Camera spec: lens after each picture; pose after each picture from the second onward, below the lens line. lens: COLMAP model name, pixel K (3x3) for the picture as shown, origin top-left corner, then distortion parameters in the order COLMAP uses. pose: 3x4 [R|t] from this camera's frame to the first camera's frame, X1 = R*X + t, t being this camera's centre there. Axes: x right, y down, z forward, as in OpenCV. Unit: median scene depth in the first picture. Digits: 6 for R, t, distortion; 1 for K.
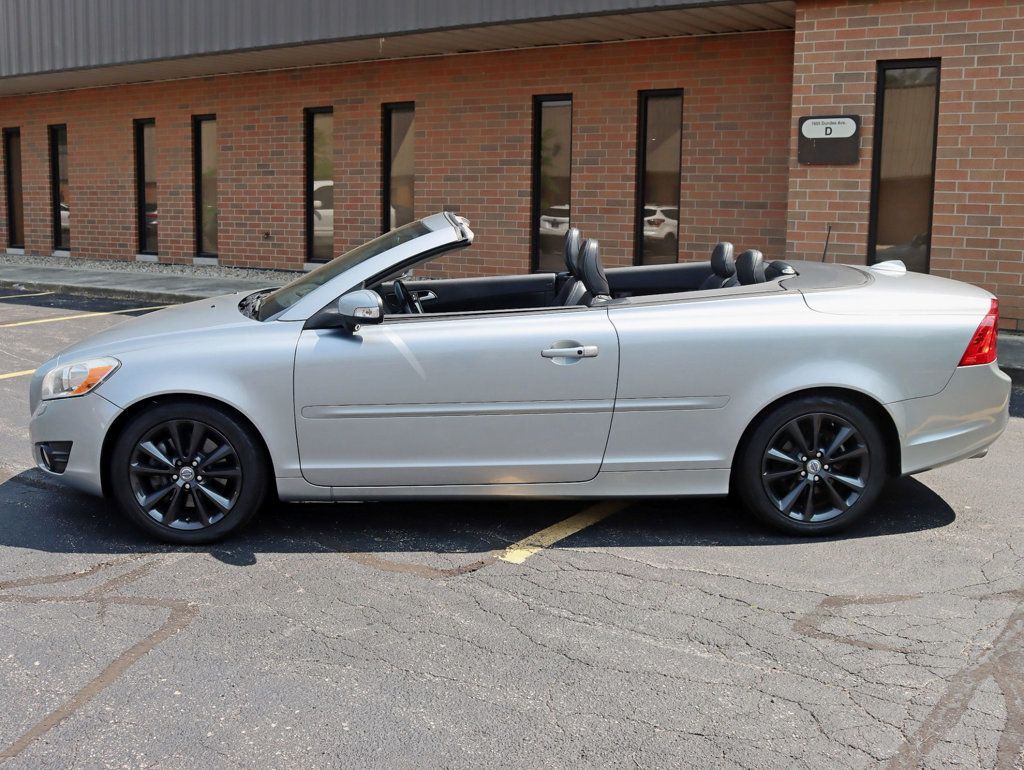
lens RADIAL K [[1121.8, 0, 512.0], [0, 1121.8, 385.0], [0, 0, 1]] dist [-0.089605, 0.058992]
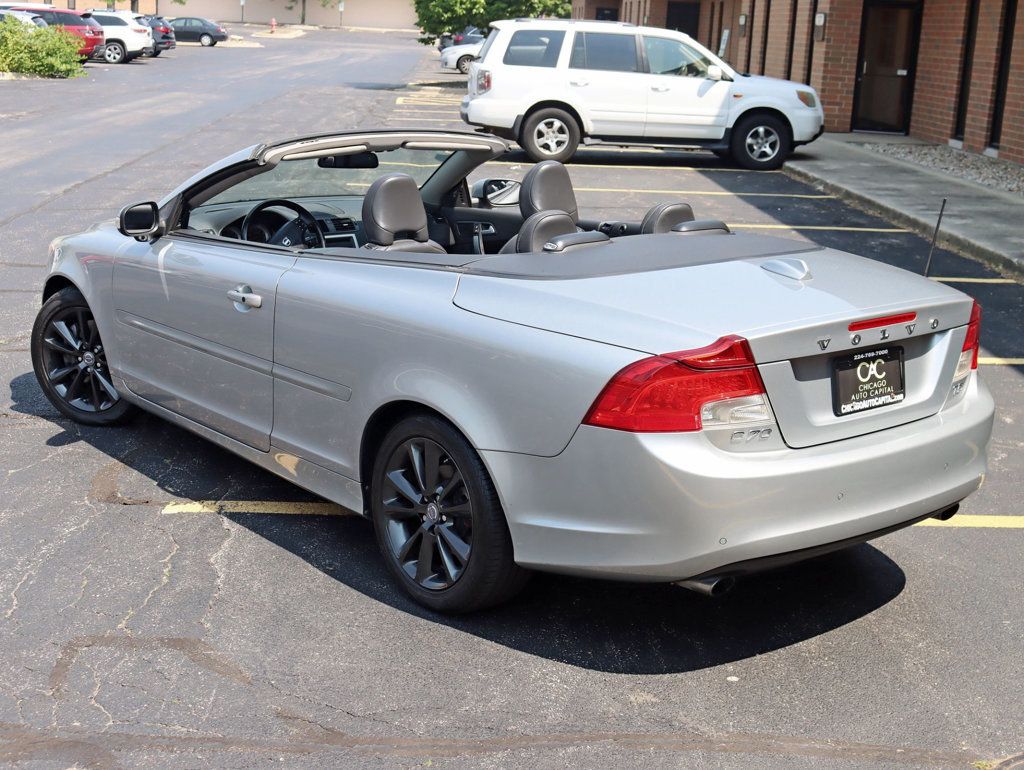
lens RADIAL K [[1458.1, 0, 367.4], [0, 1458.1, 387.0], [0, 0, 1]] dist [-0.091181, 0.019446]
pose [[0.523275, 0.201490, -0.828001, 1.009881], [-0.155935, 0.977879, 0.139415, -0.130400], [0.837775, 0.056162, 0.543119, 0.448822]]
